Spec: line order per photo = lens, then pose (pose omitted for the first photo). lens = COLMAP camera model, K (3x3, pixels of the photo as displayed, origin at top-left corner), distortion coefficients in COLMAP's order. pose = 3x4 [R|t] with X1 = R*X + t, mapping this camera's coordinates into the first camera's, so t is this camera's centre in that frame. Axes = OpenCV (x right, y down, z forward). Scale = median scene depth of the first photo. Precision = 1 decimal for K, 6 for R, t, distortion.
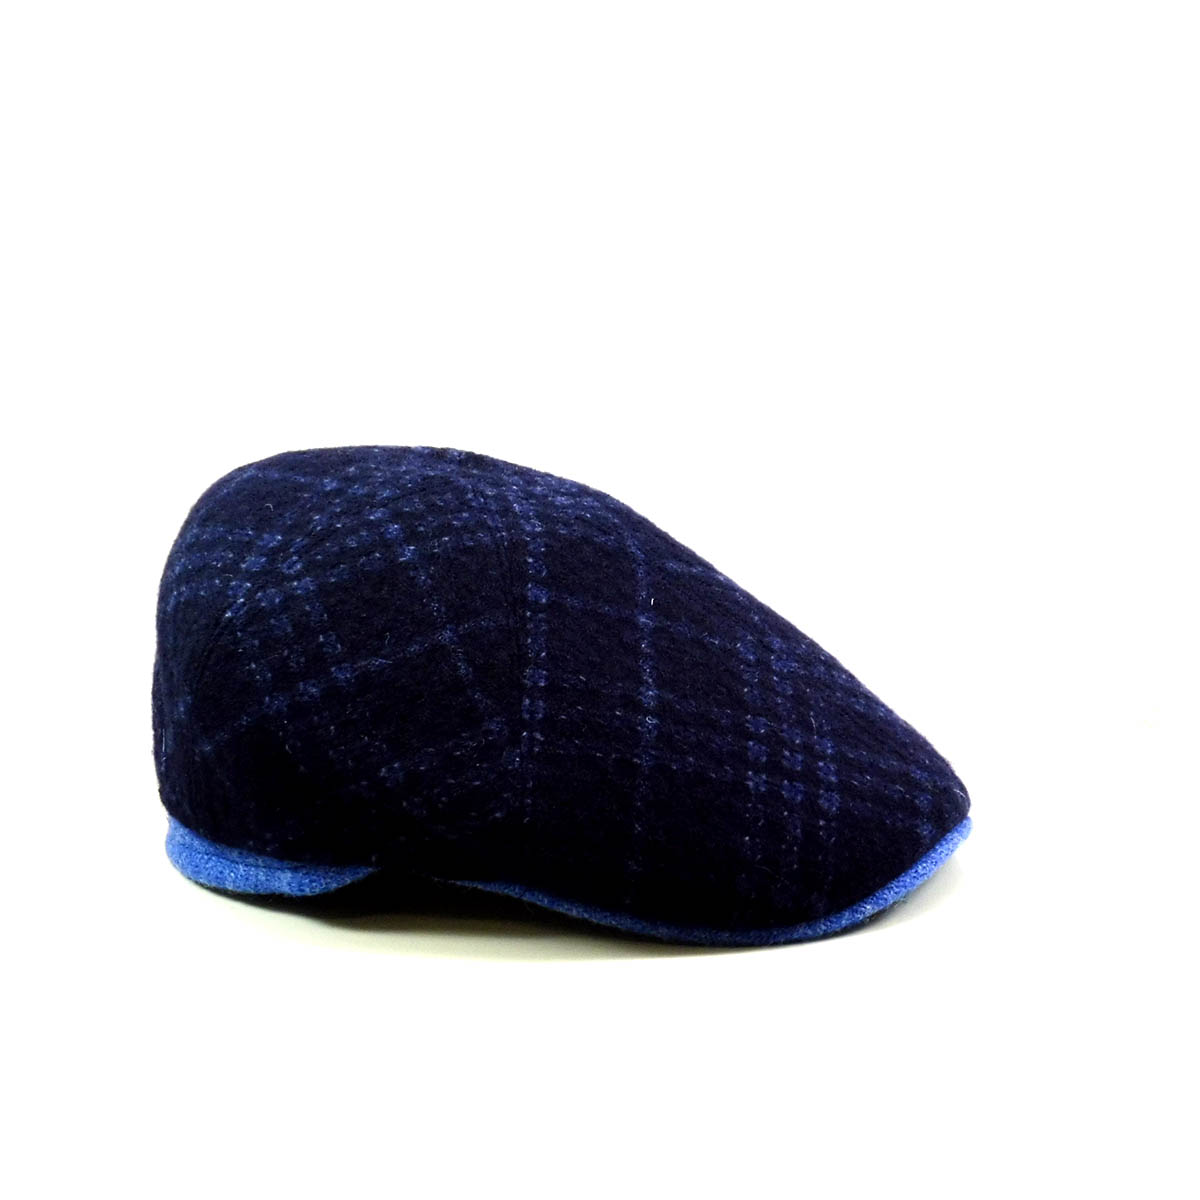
lens RADIAL K [[3815.5, 0, 600.5], [0, 3815.5, 600.5], [0, 0, 1]] dist [0.171867, 0.000000]
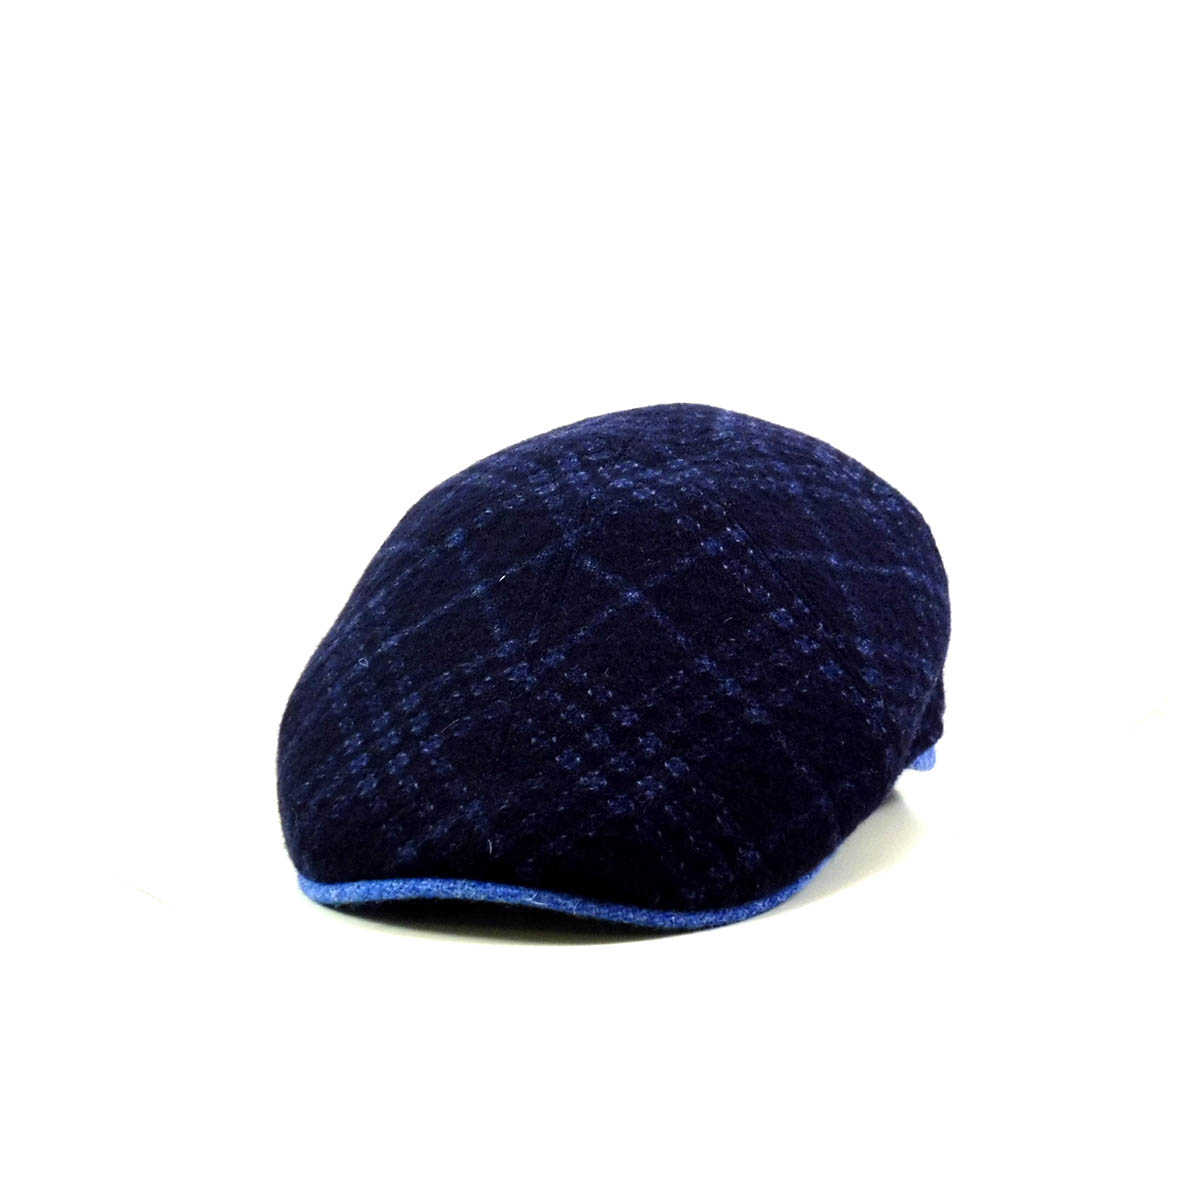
lens RADIAL K [[3815.5, 0, 594.8], [0, 3815.5, 603.8], [0, 0, 1]] dist [0.171867, 0.000000]
pose [[0.054235, 0.228065, -0.972134, 1.041067], [-0.202381, 0.955872, 0.212959, -0.222355], [0.977804, 0.185192, 0.097998, 0.954583]]
